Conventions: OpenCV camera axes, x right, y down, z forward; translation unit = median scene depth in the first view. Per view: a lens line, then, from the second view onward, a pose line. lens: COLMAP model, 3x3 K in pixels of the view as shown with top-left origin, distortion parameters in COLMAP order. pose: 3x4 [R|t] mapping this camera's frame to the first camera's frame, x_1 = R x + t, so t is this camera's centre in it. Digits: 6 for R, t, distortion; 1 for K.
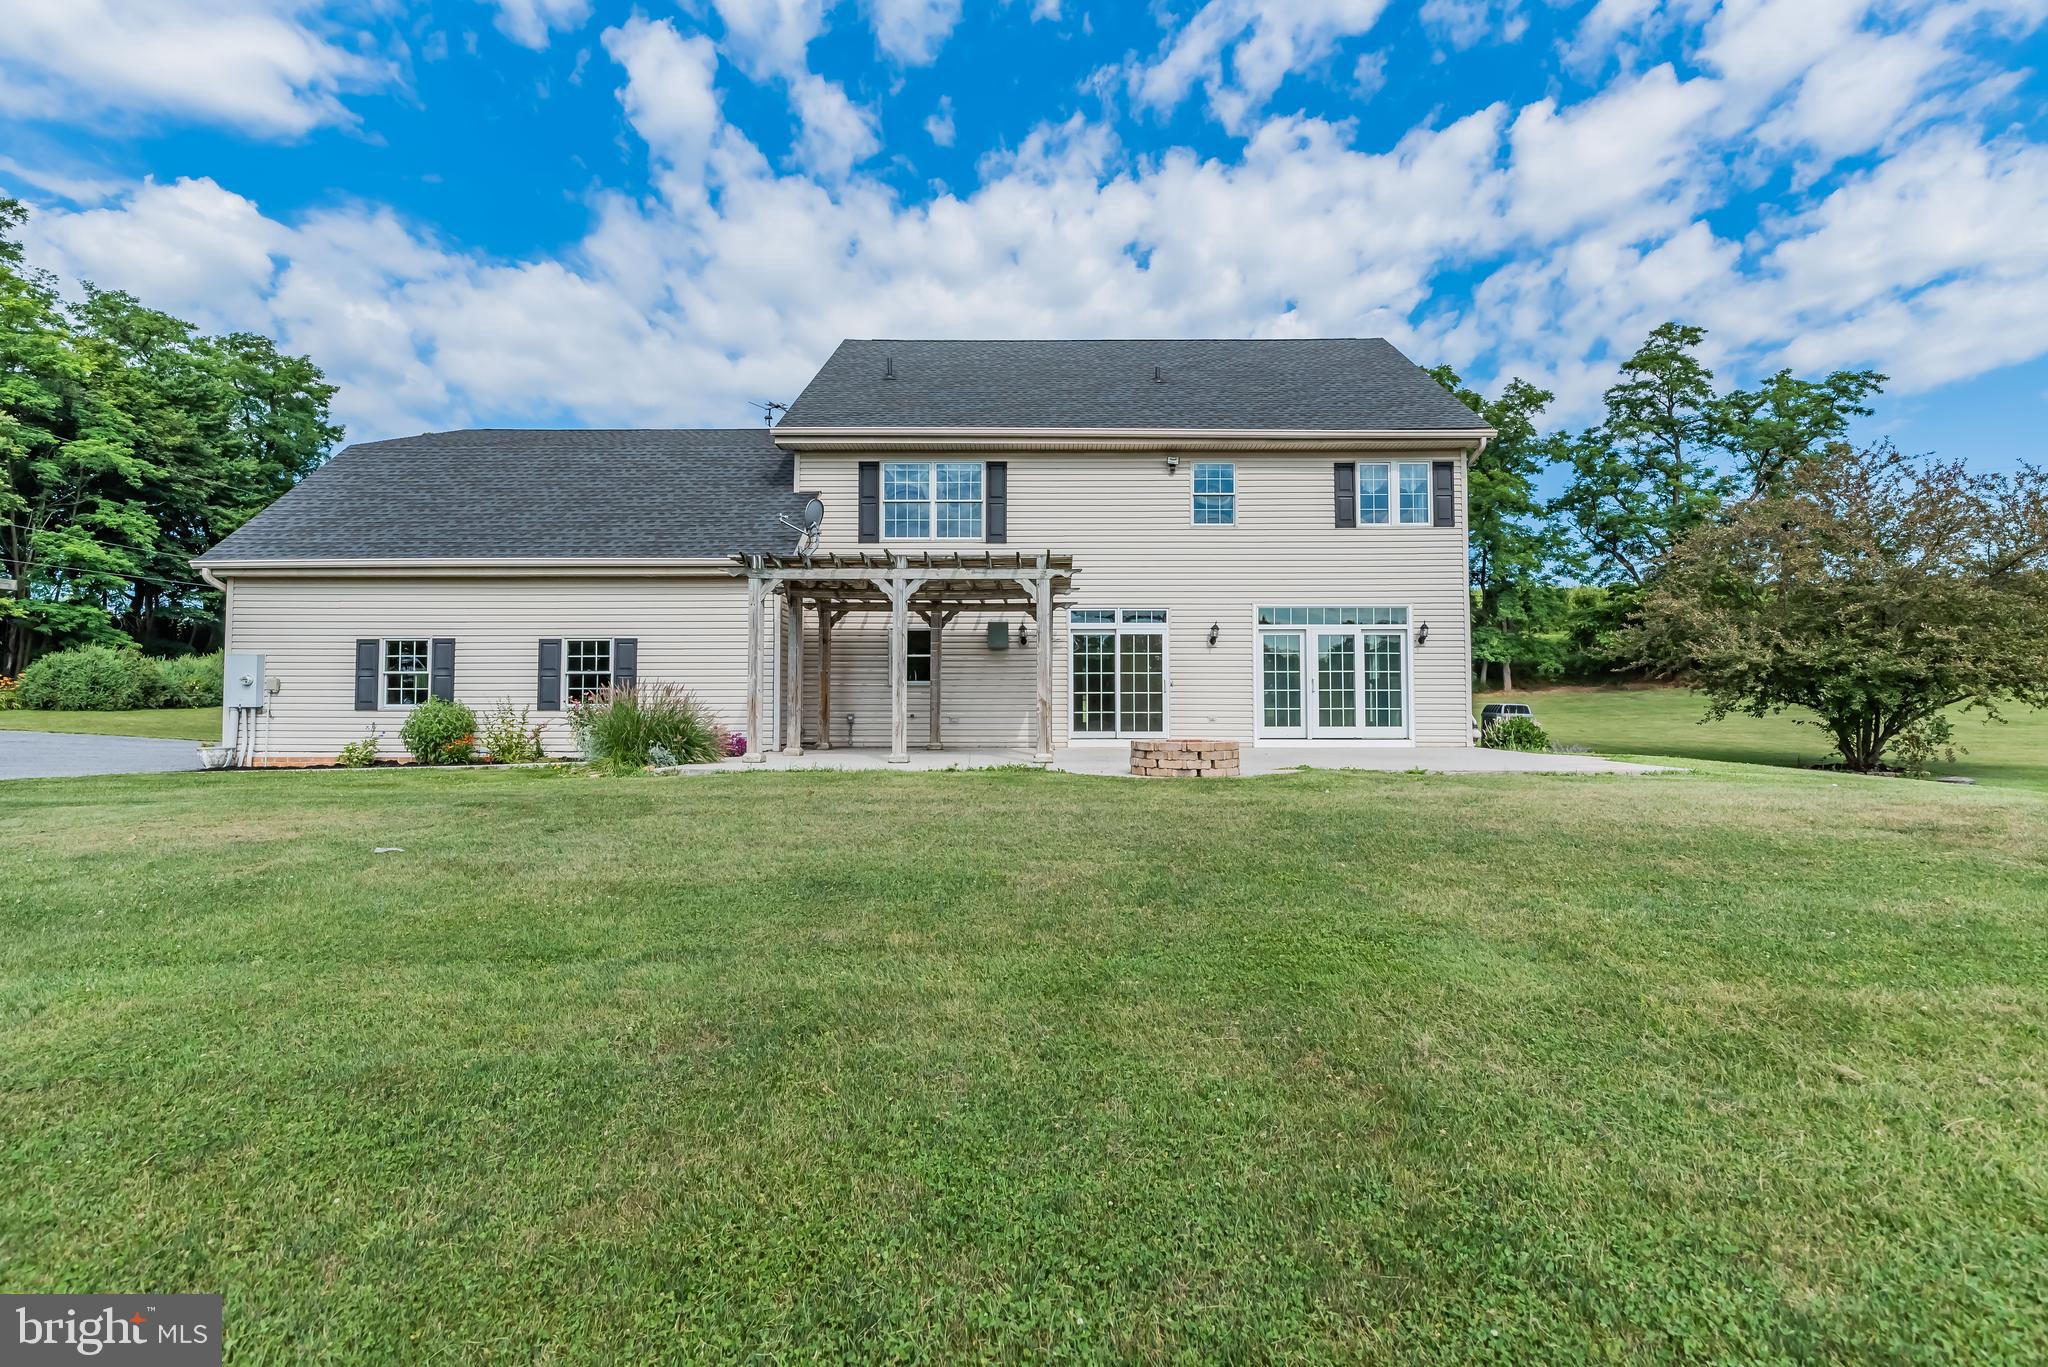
lens RADIAL K [[1000.3, 0, 1114.5], [0, 1000.3, 690.6], [0, 0, 1]] dist [0.007296, 0.000522]
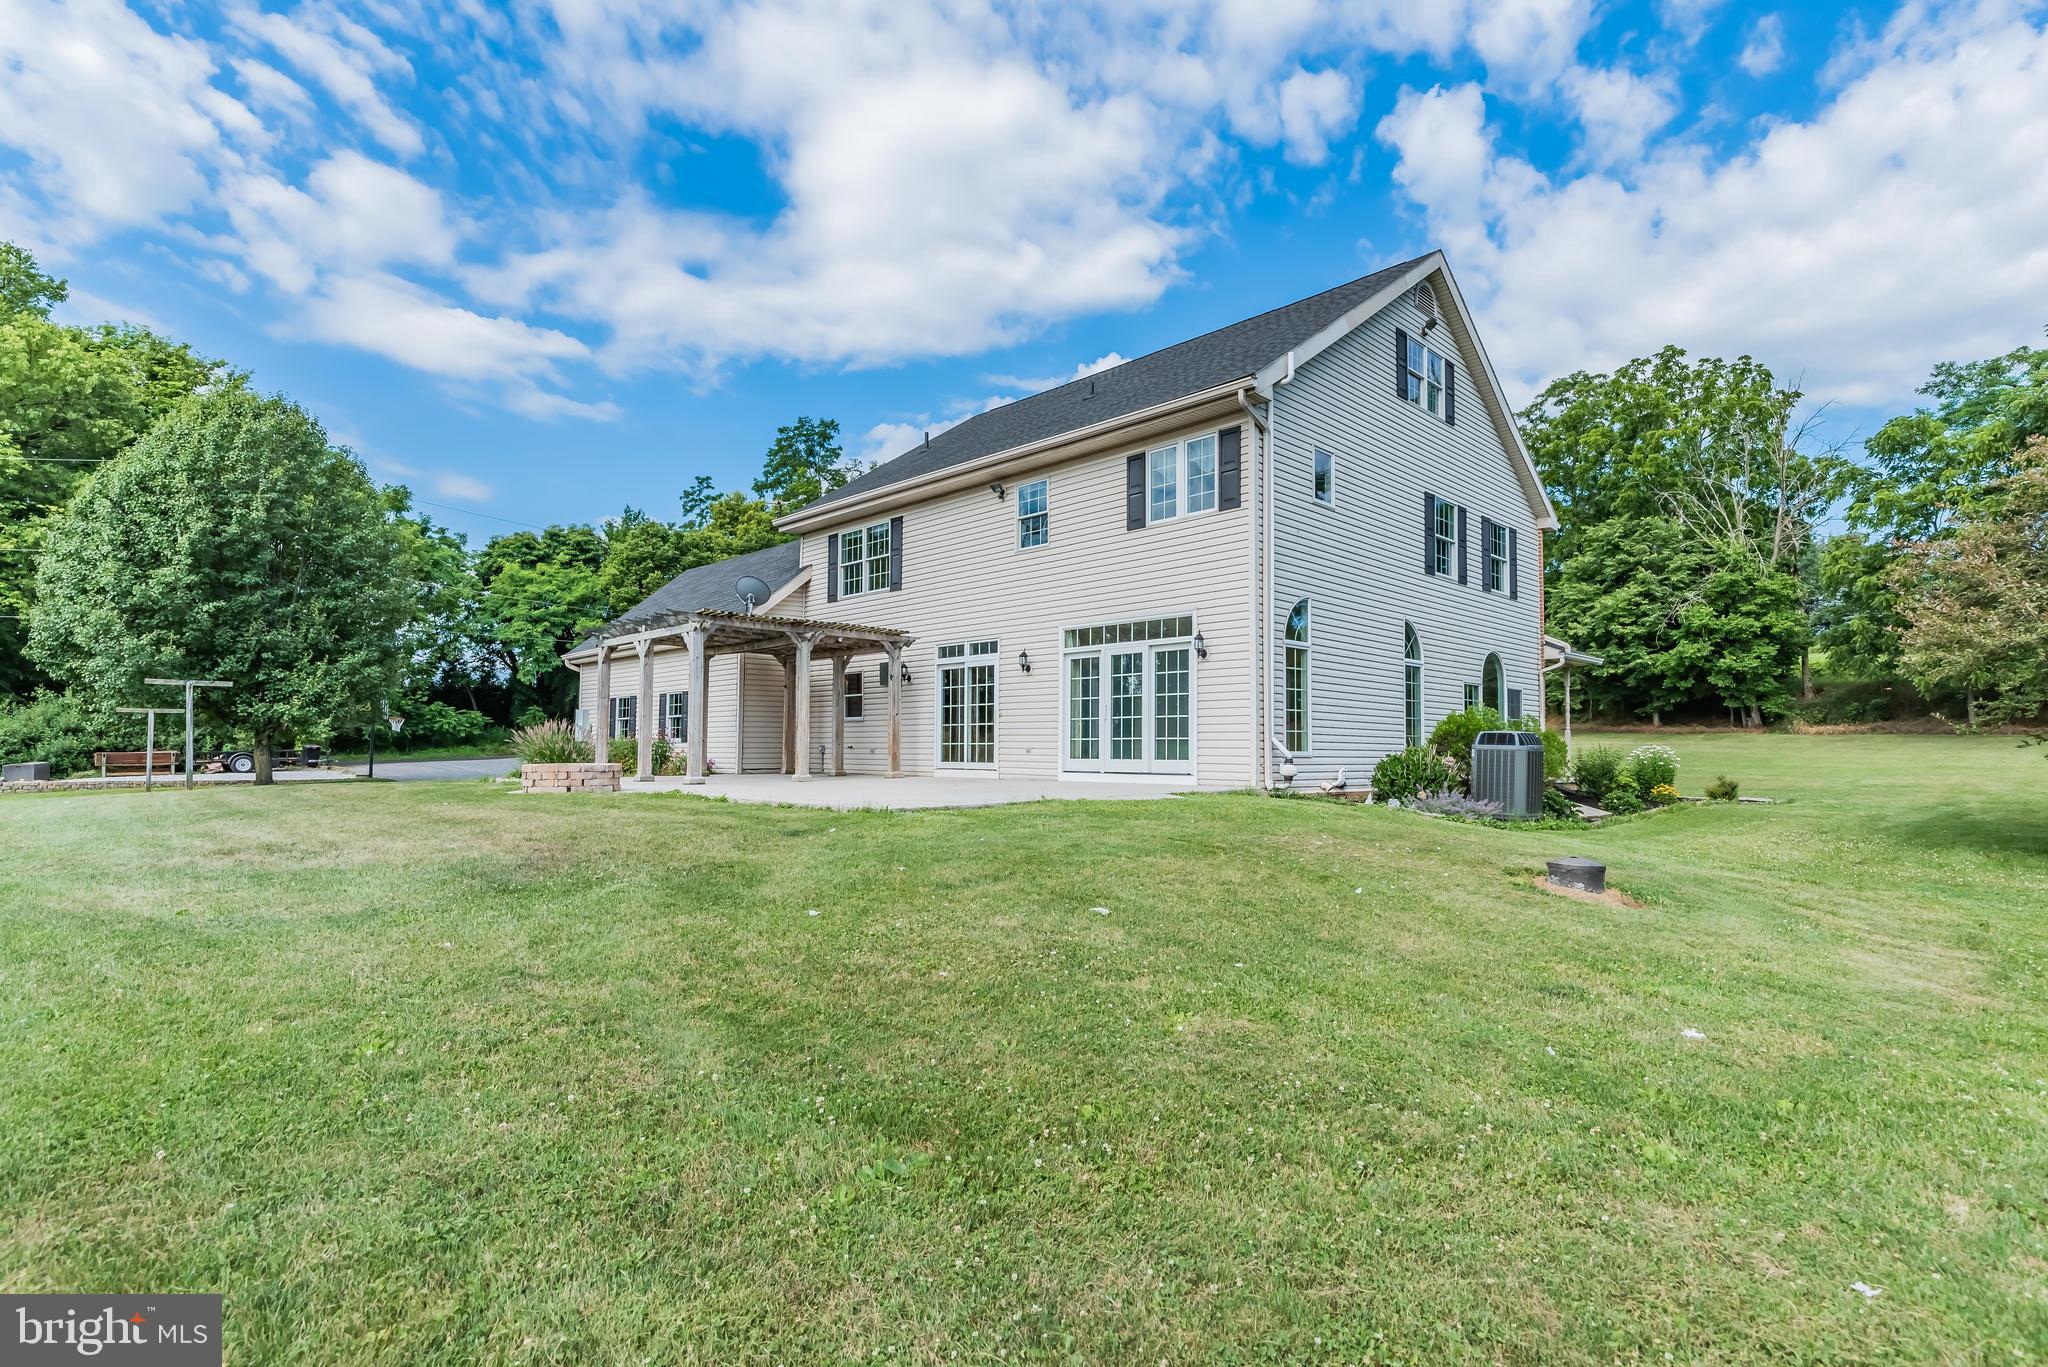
lens RADIAL K [[1000.3, 0, 1114.5], [0, 1000.3, 690.6], [0, 0, 1]] dist [0.007296, 0.000522]
pose [[0.727316, -0.038825, -0.685203, 0.802153], [0.021617, 0.999199, -0.033672, 0.005210], [0.685962, 0.009678, 0.727573, 0.358469]]
